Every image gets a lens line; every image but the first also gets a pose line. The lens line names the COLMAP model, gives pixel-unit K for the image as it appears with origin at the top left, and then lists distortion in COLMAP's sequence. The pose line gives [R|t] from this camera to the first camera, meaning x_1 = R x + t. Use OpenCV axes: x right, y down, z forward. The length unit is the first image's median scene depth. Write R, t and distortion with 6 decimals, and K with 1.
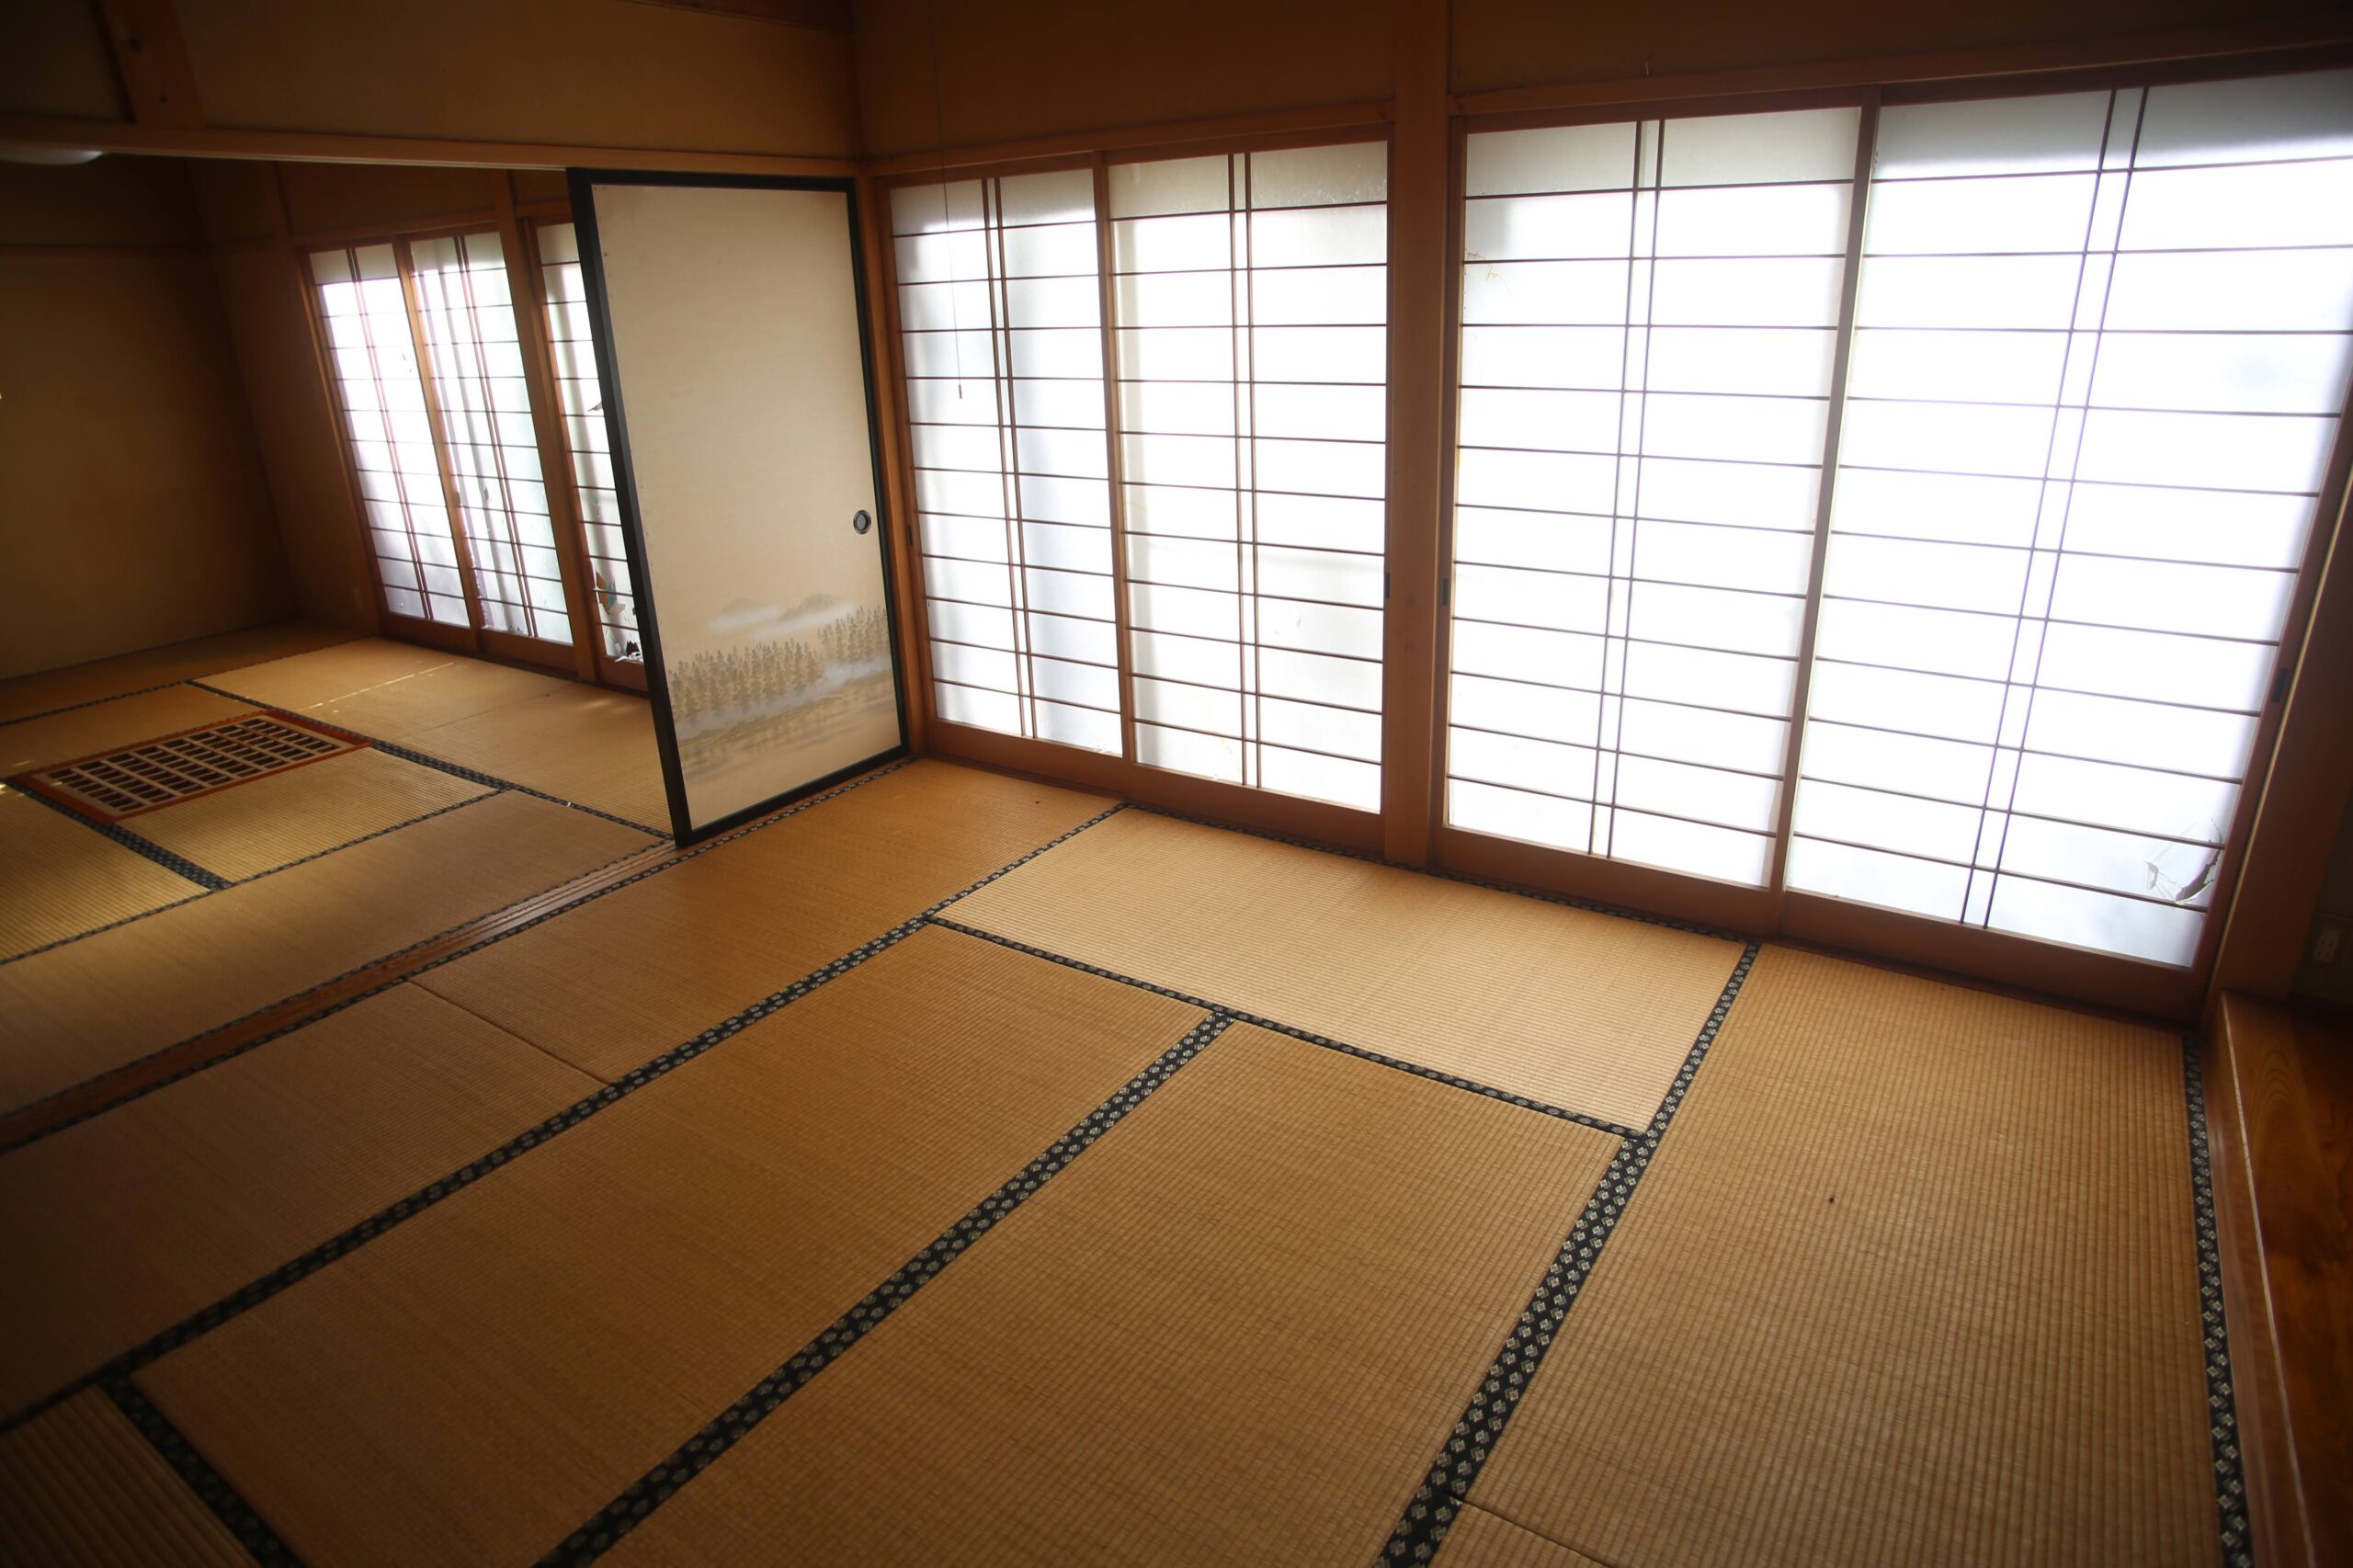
lens RADIAL K [[1367.7, 0, 1190.3], [0, 1367.7, 795.6], [0, 0, 1]] dist [-0.113630, 0.061991]
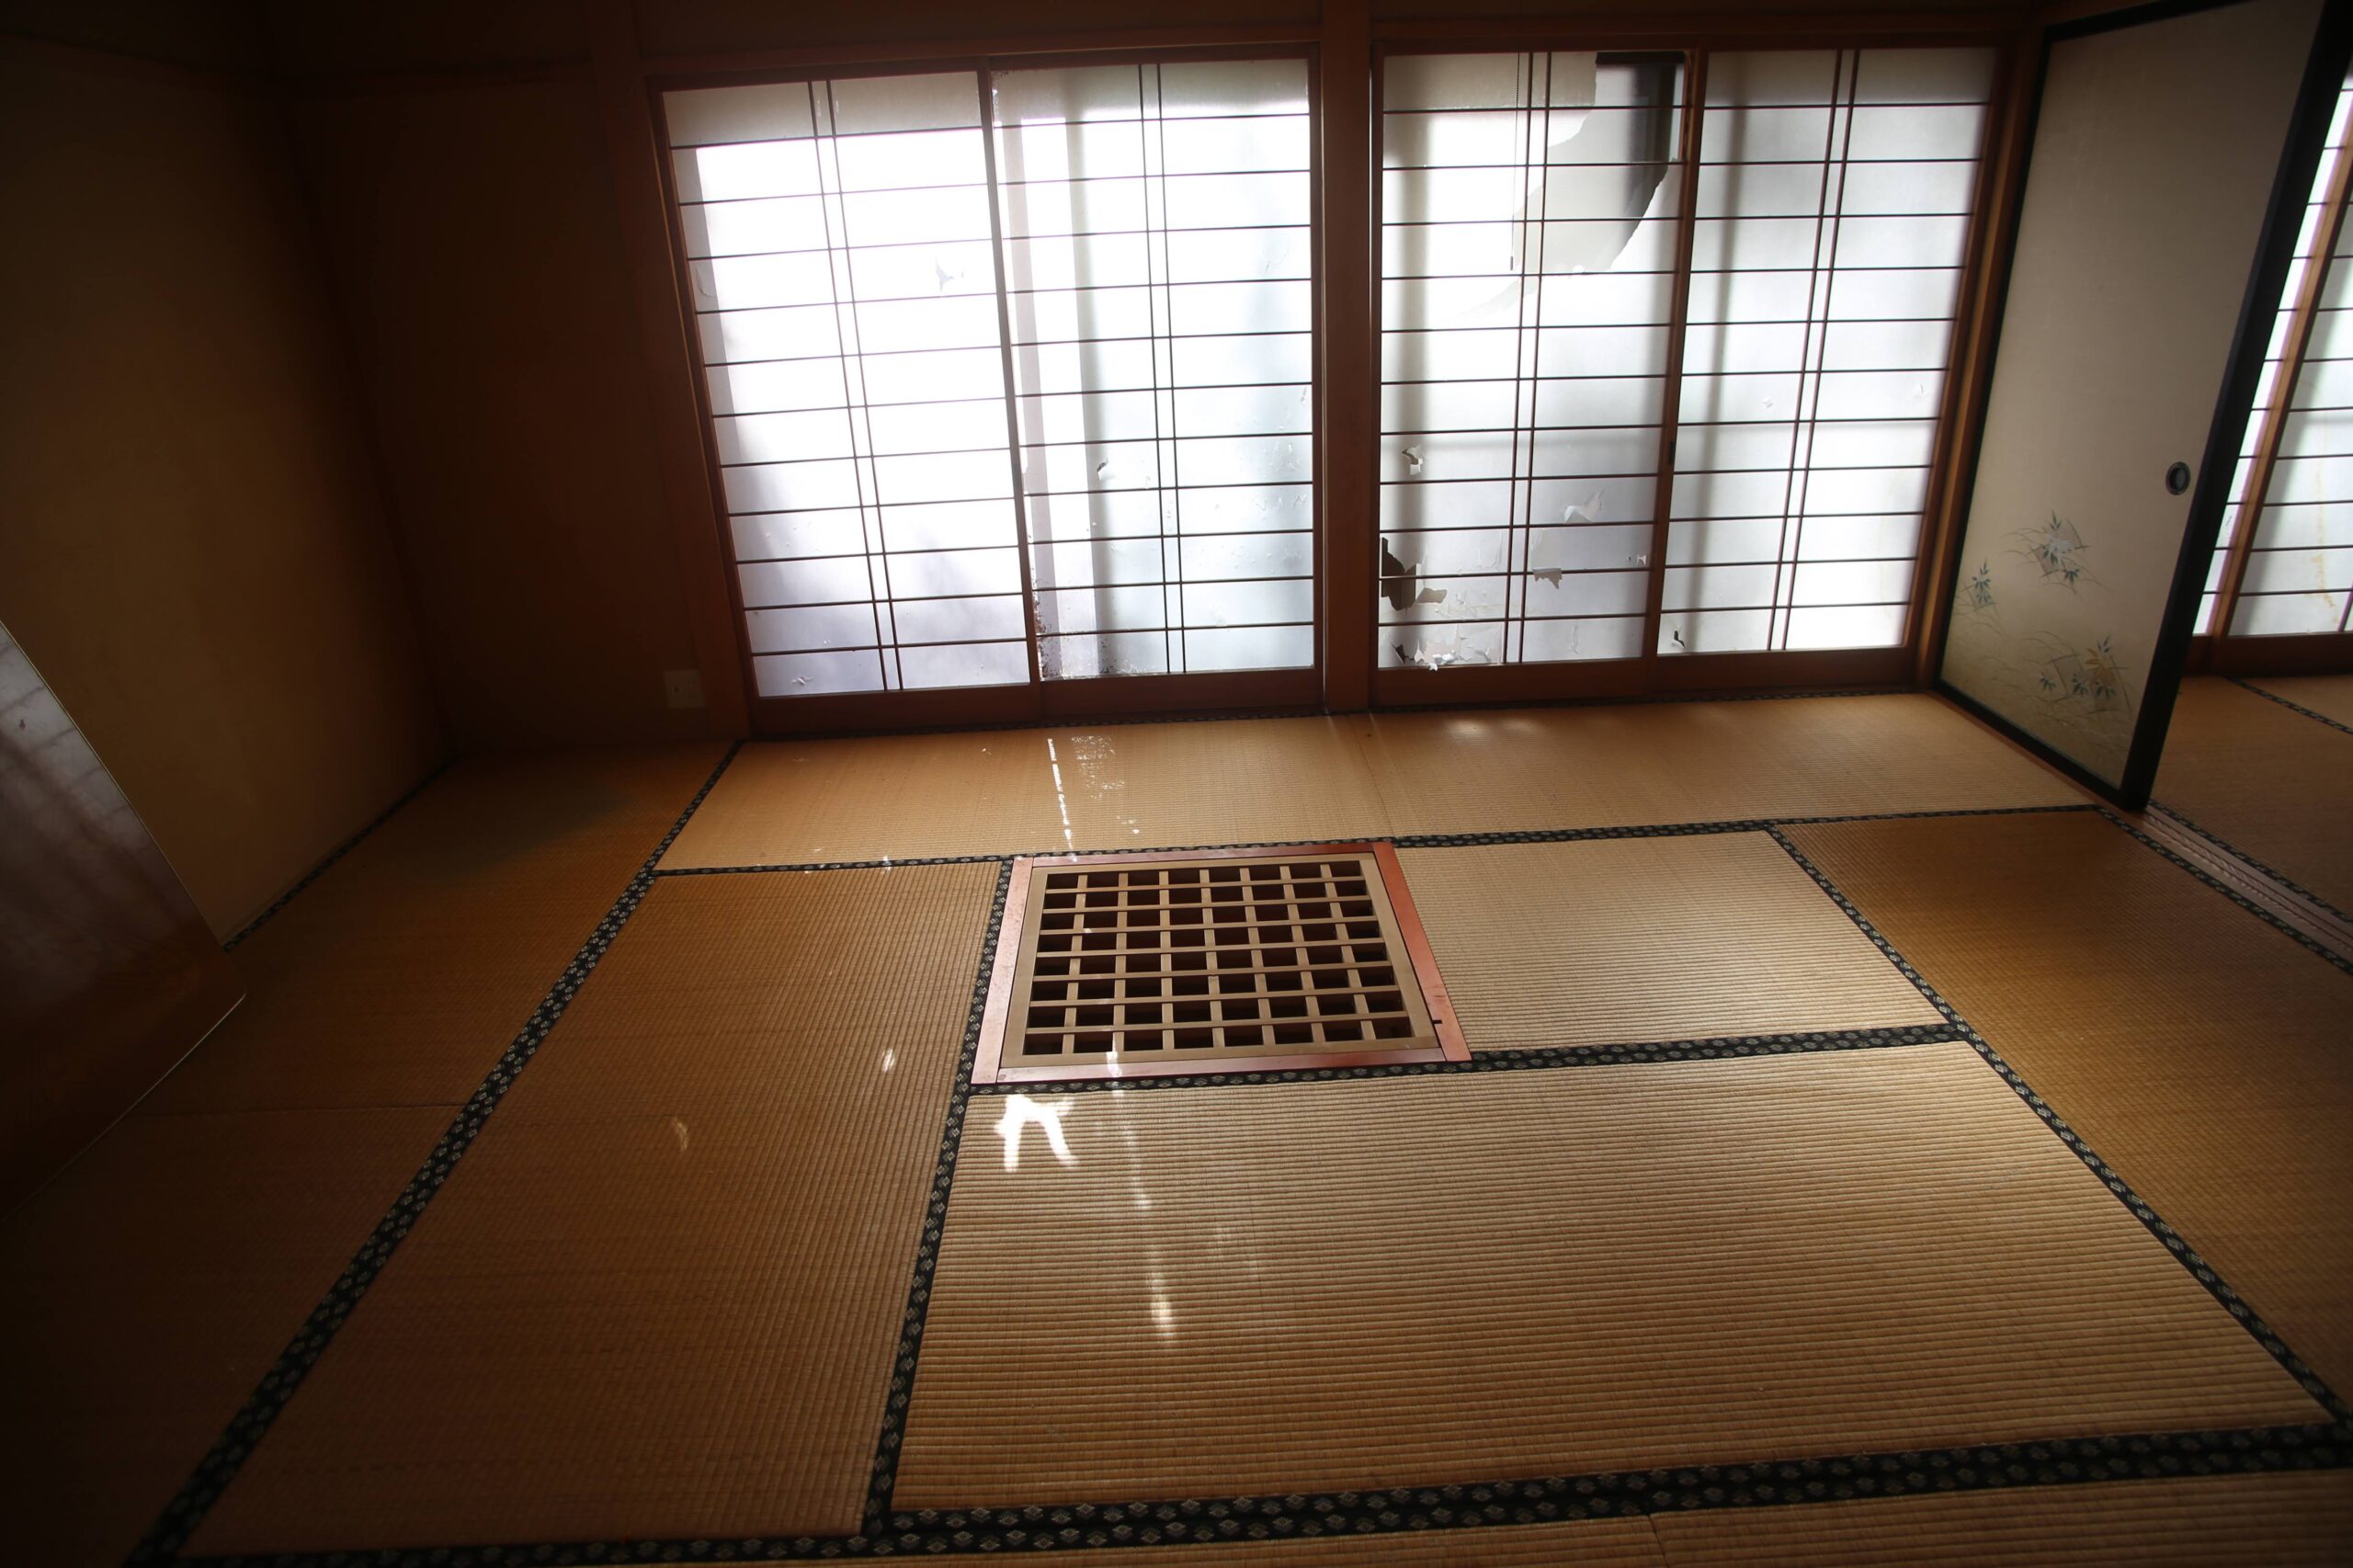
lens RADIAL K [[1367.7, 0, 1170.7], [0, 1367.7, 806.4], [0, 0, 1]] dist [-0.113630, 0.061991]
pose [[0.803605, -0.242090, 0.543701, -1.024928], [0.222091, 0.969524, 0.103436, -0.144724], [-0.552172, 0.037630, 0.832881, 0.490042]]
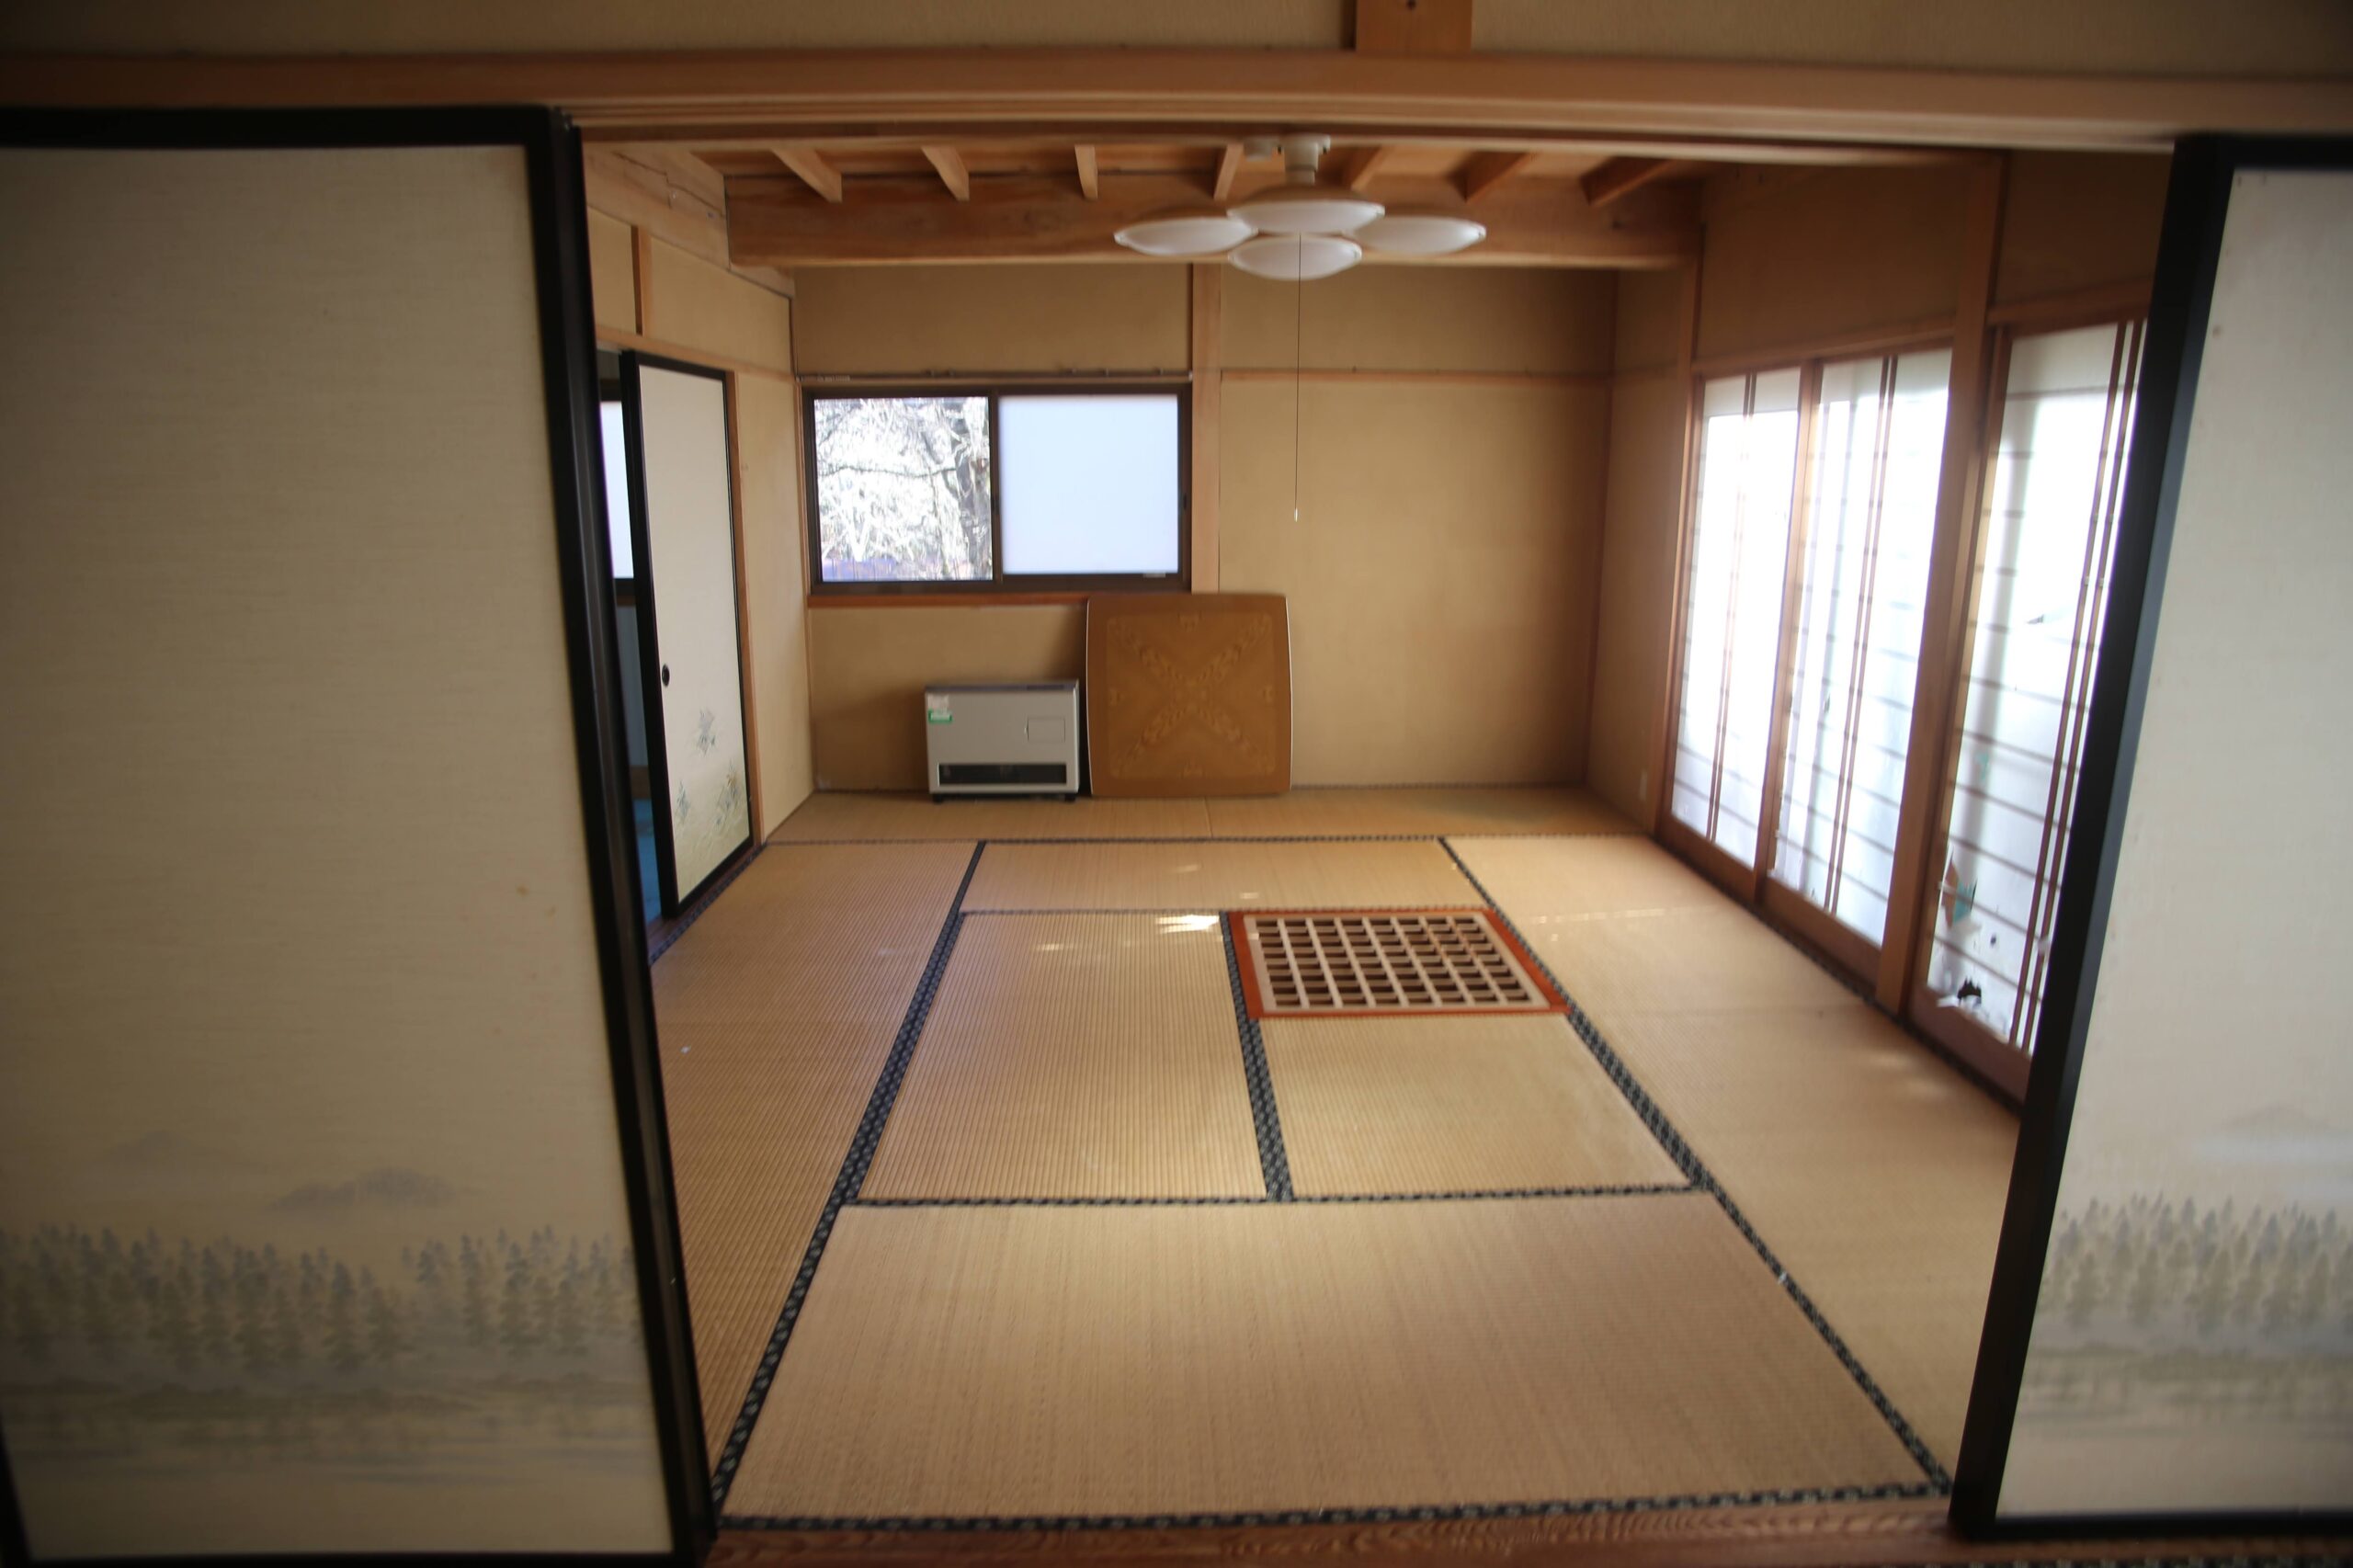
lens RADIAL K [[1367.7, 0, 1161.8], [0, 1367.7, 797.4], [0, 0, 1]] dist [-0.113630, 0.061991]
pose [[0.574577, 0.223523, -0.787337, -0.176056], [-0.309451, 0.949904, 0.043847, -0.112800], [0.757695, 0.218449, 0.614962, 0.325986]]
